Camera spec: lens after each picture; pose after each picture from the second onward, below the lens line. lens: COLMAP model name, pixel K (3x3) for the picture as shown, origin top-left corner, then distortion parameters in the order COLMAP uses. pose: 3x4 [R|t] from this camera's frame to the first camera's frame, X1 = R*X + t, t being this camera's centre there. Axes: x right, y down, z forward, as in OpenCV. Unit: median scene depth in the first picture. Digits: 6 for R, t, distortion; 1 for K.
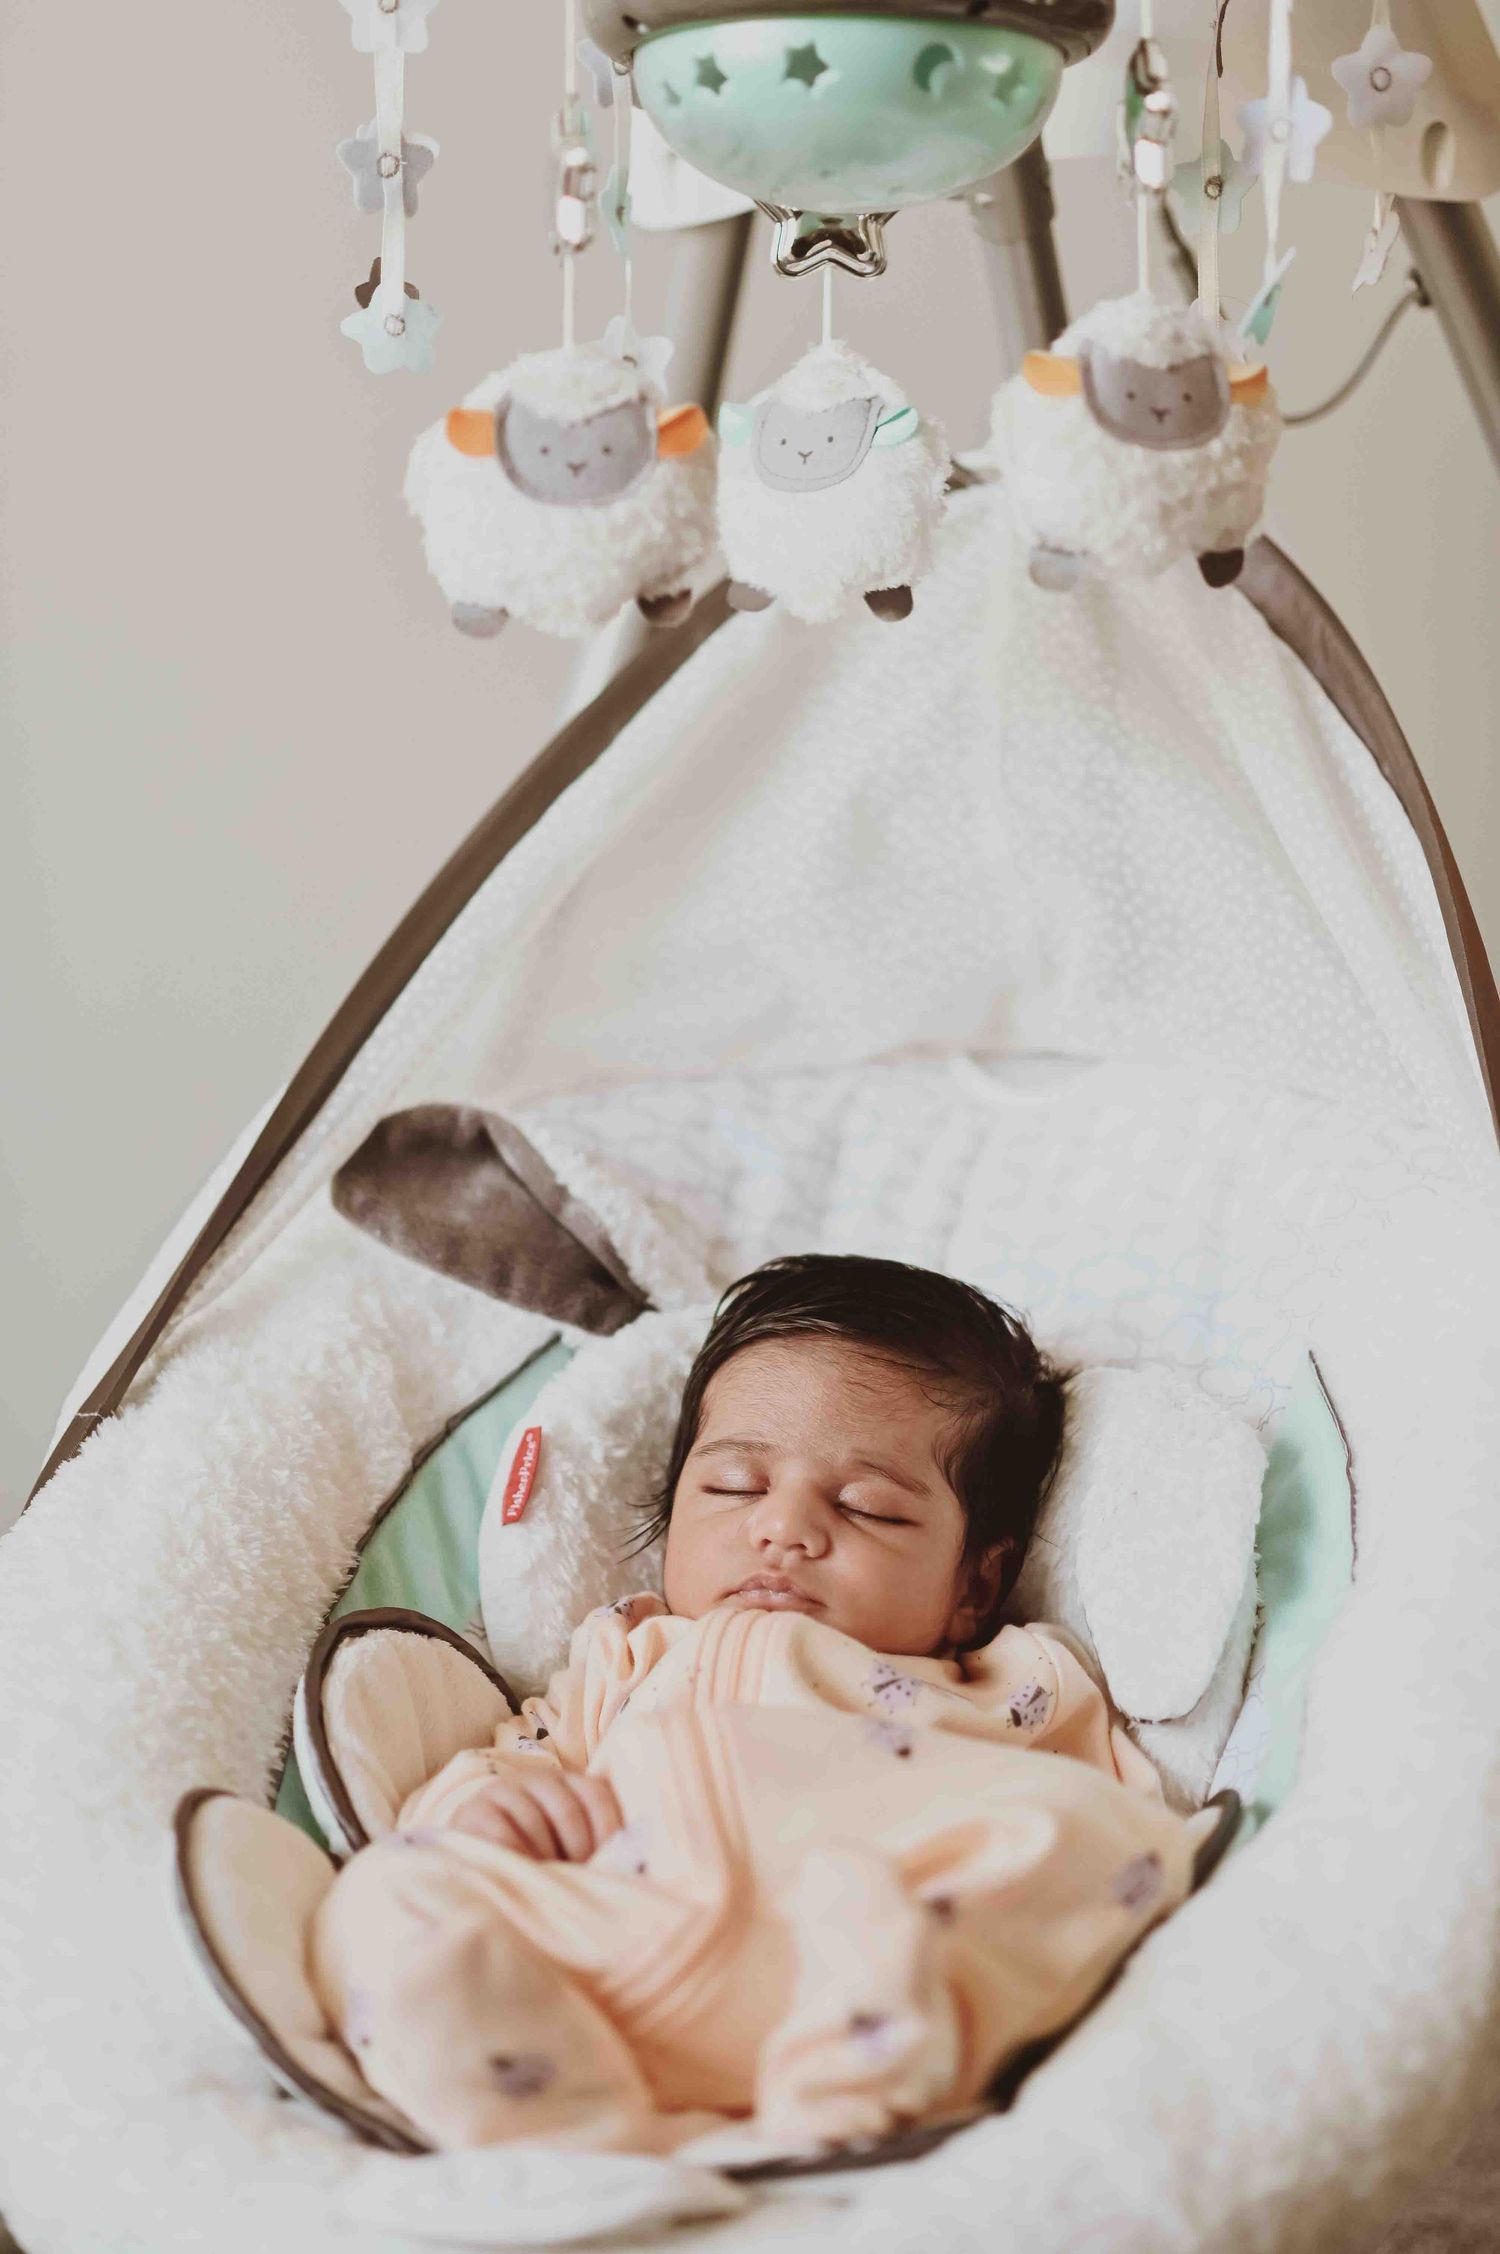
lens RADIAL K [[5657.8, 0, 740.6], [0, 5657.8, 1103.5], [0, 0, 1]] dist [0.007378, 0.000000]
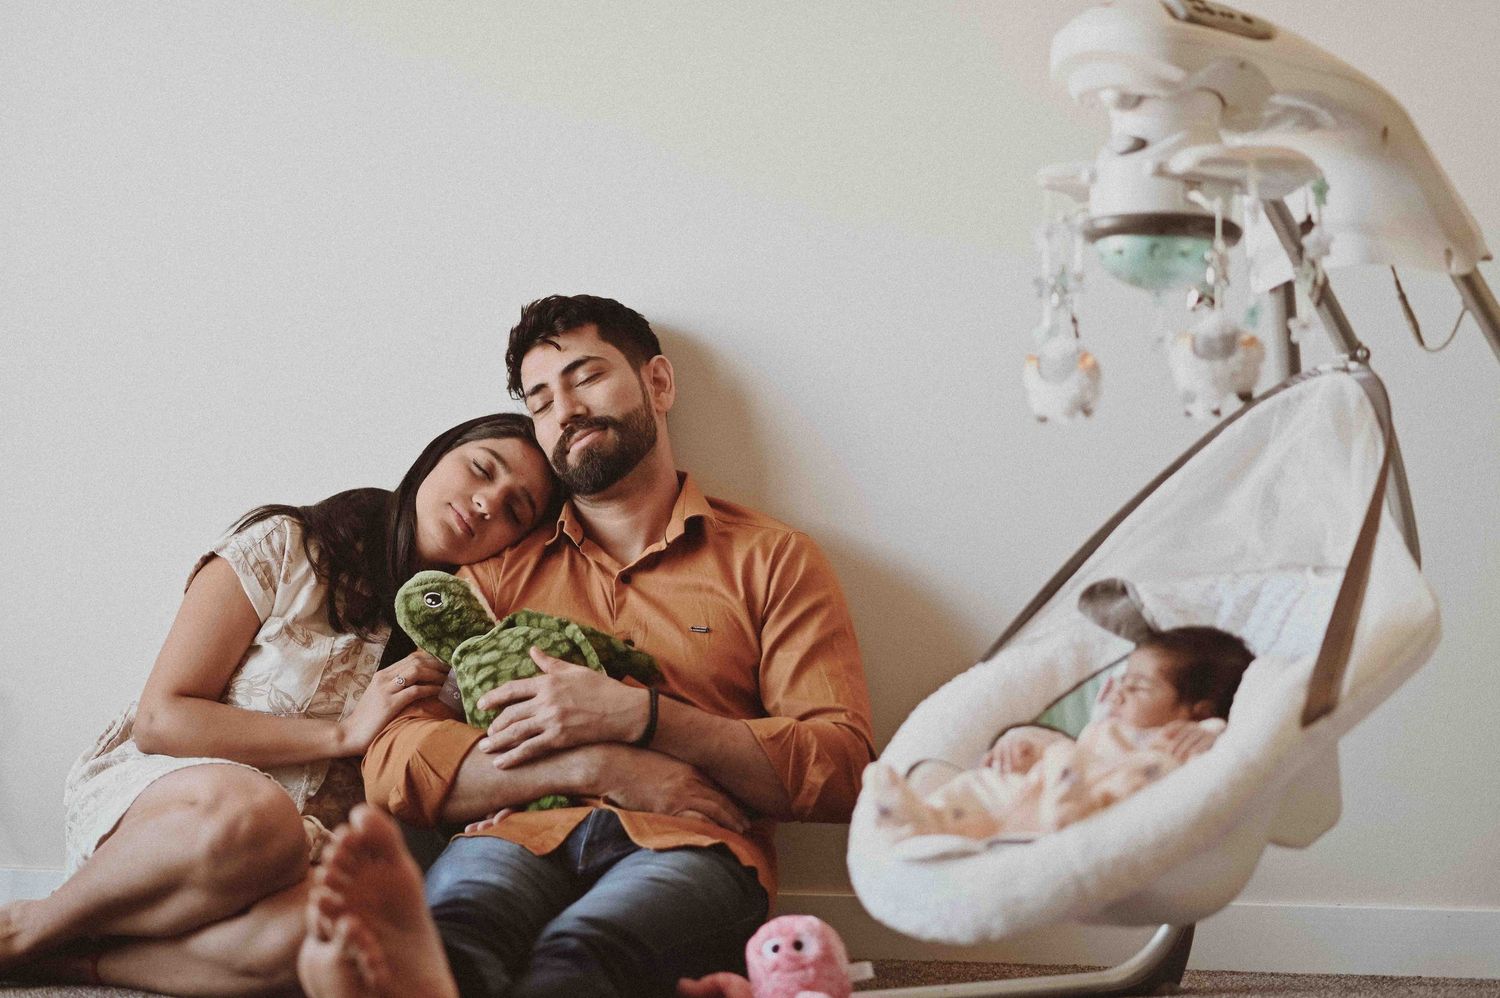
lens RADIAL K [[3765.2, 0, 745.2], [0, 3765.2, 504.6], [0, 0, 1]] dist [0.007378, 0.000000]
pose [[0.809761, -0.010642, -0.586663, 1.076285], [-0.042890, 0.996087, -0.077268, 0.139407], [0.585190, 0.087731, 0.806136, -0.860532]]
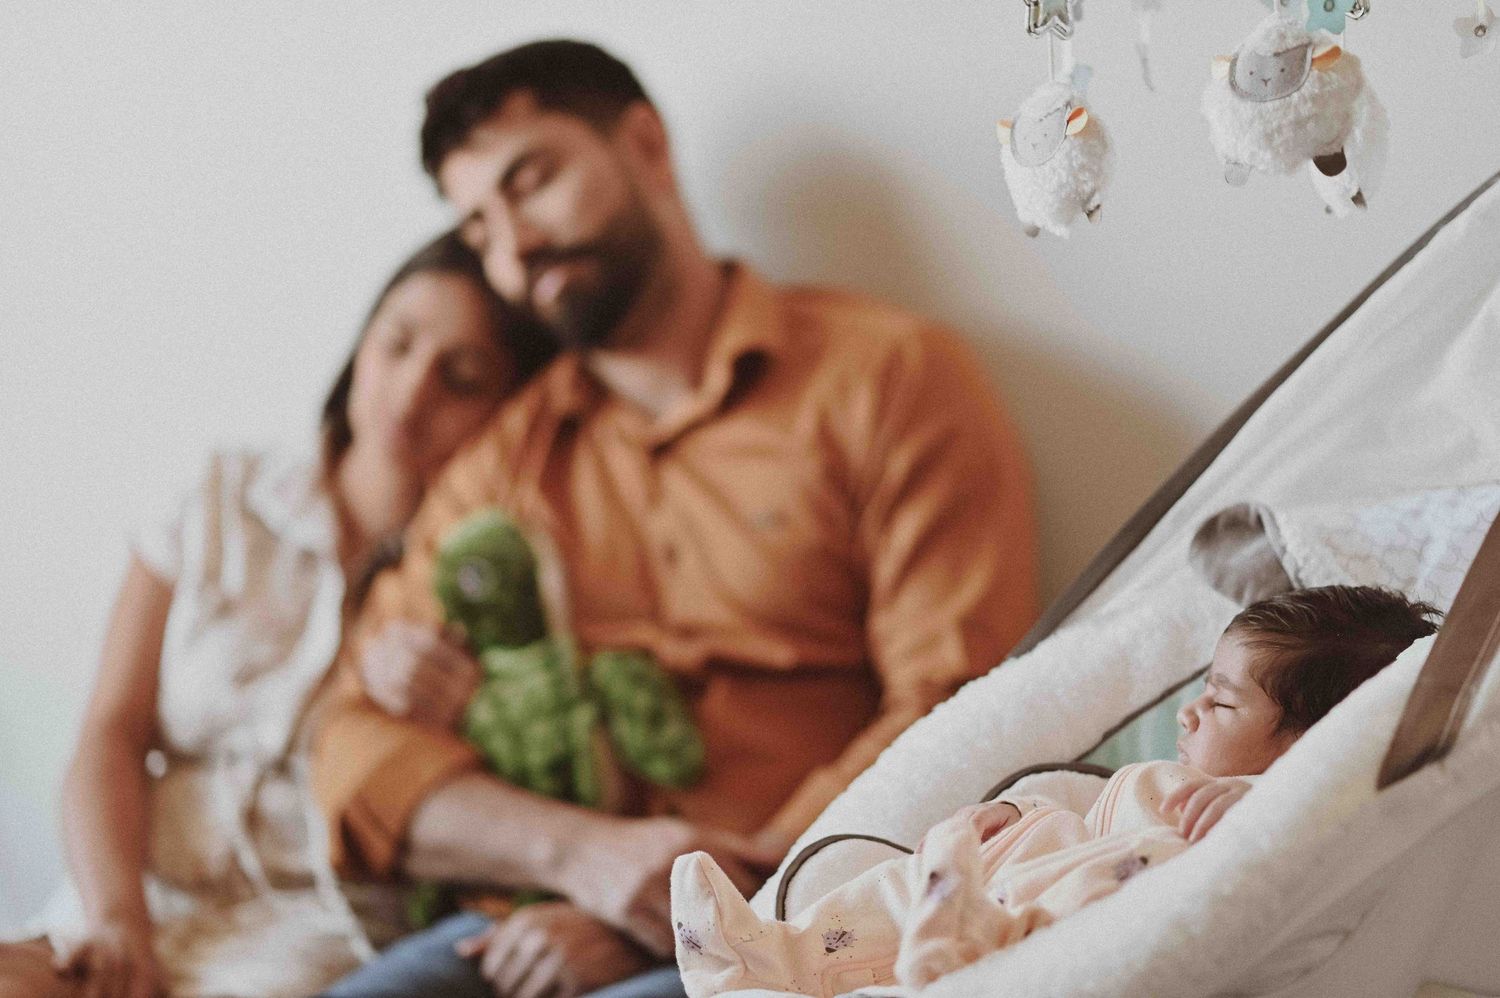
lens RADIAL K [[3765.2, 0, 749.5], [0, 3765.2, 501.0], [0, 0, 1]] dist [0.007378, 0.000000]
pose [[0.590931, -0.025193, -0.806329, 0.878069], [-0.019327, 0.998783, -0.045370, 0.061700], [0.806491, 0.042395, 0.589725, 0.177153]]
